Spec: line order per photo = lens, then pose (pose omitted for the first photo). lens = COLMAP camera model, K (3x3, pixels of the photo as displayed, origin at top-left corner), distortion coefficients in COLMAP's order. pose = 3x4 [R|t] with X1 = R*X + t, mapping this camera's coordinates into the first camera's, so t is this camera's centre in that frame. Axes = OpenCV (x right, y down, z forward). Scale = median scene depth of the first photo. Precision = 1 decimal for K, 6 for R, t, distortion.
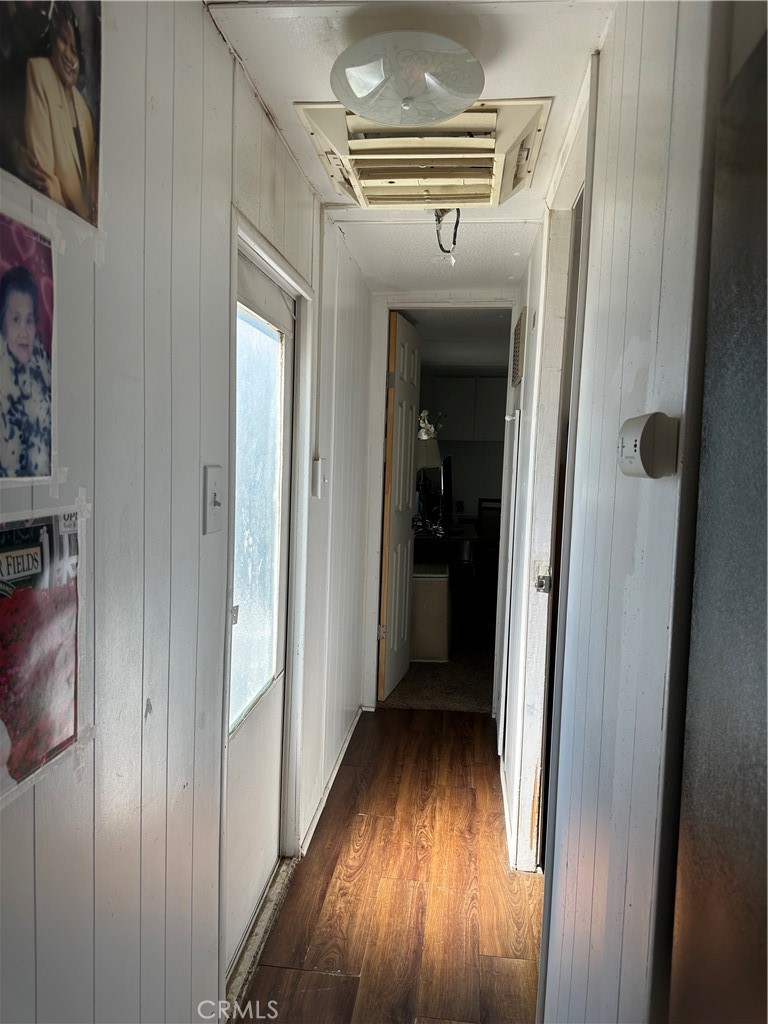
lens RADIAL K [[719.7, 0, 383.1], [0, 719.7, 527.3], [0, 0, 1]] dist [0.107704, -0.180678]
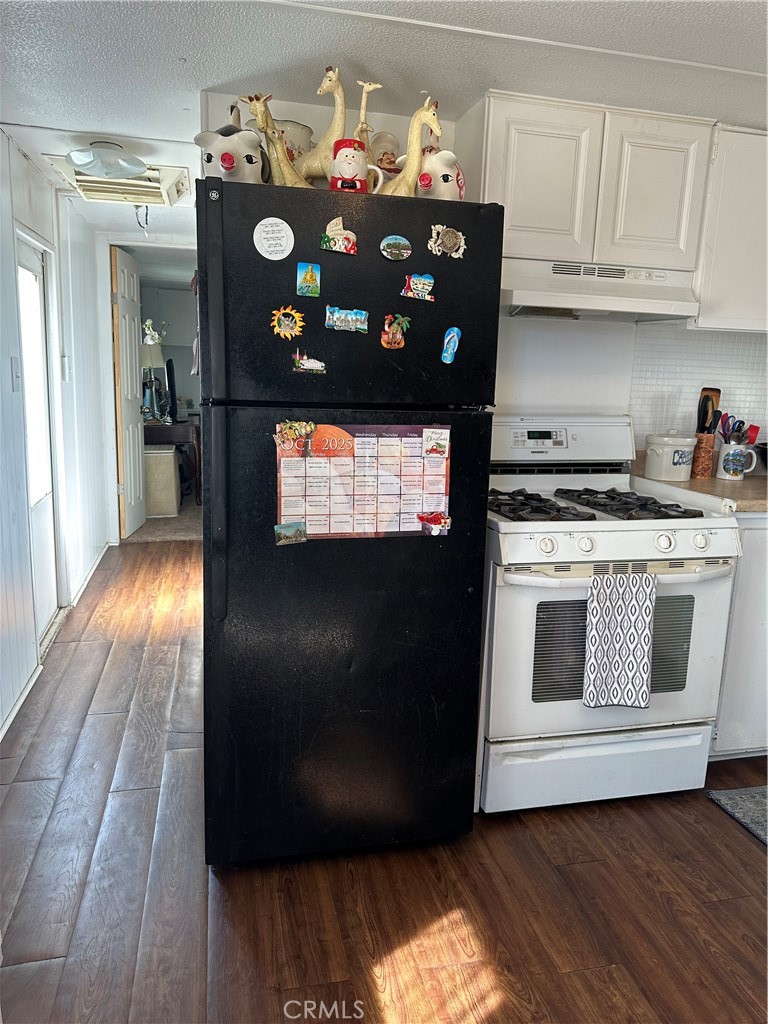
lens RADIAL K [[734.0, 0, 377.5], [0, 734.0, 512.6], [0, 0, 1]] dist [0.113222, -0.198258]
pose [[0.946793, -0.060194, 0.316164, 0.016011], [0.028095, 0.994062, 0.105125, 0.076118], [-0.320615, -0.090649, 0.942862, -0.646106]]
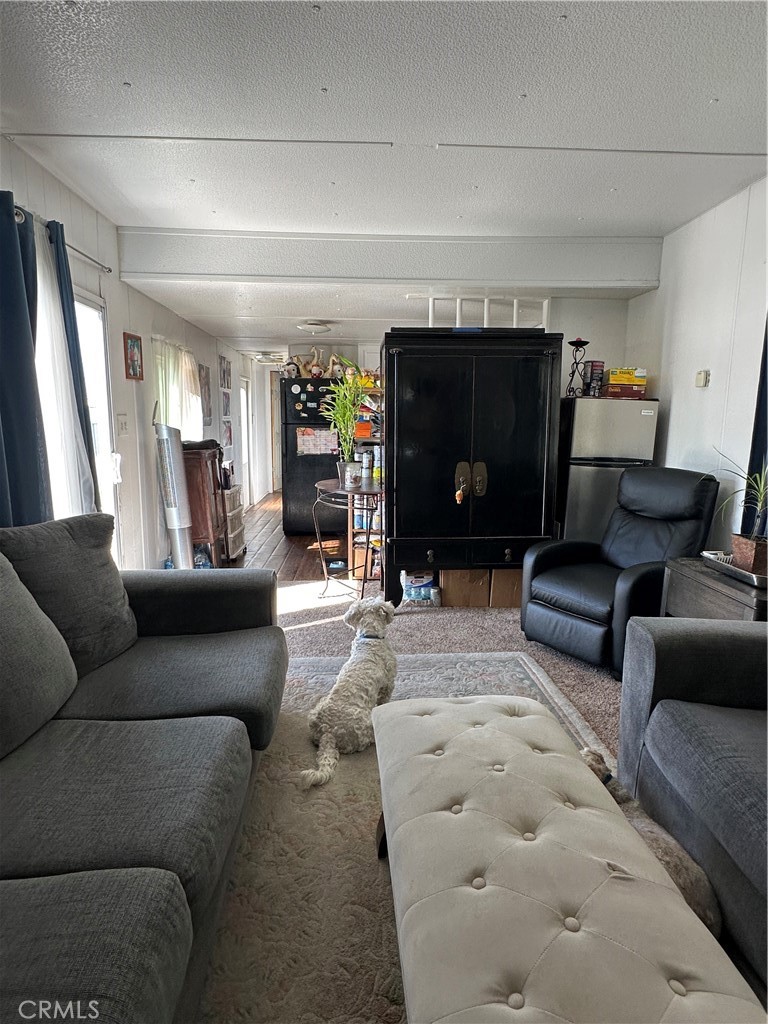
lens RADIAL K [[571.0, 0, 384.0], [0, 571.0, 512.0], [0, 0, 1]] dist [-0.000397, -0.000017]
pose [[0.986677, -0.050140, 0.154774, 0.109217], [0.040069, 0.996913, 0.067520, 0.247131], [-0.157681, -0.060419, 0.985640, -2.225065]]
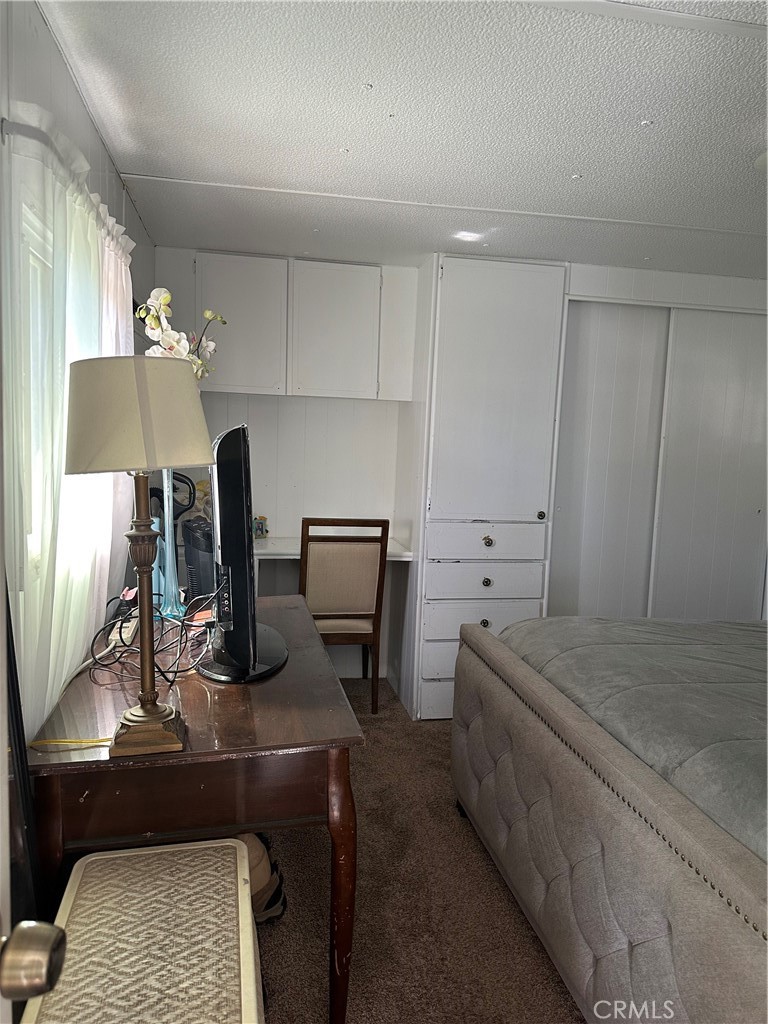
lens RADIAL K [[734.0, 0, 377.5], [0, 734.0, 512.6], [0, 0, 1]] dist [0.113222, -0.198258]
pose [[0.960640, -0.021766, 0.276941, 0.119401], [0.018433, 0.999723, 0.014633, -0.124474], [-0.277183, -0.008952, 0.960776, 1.315745]]
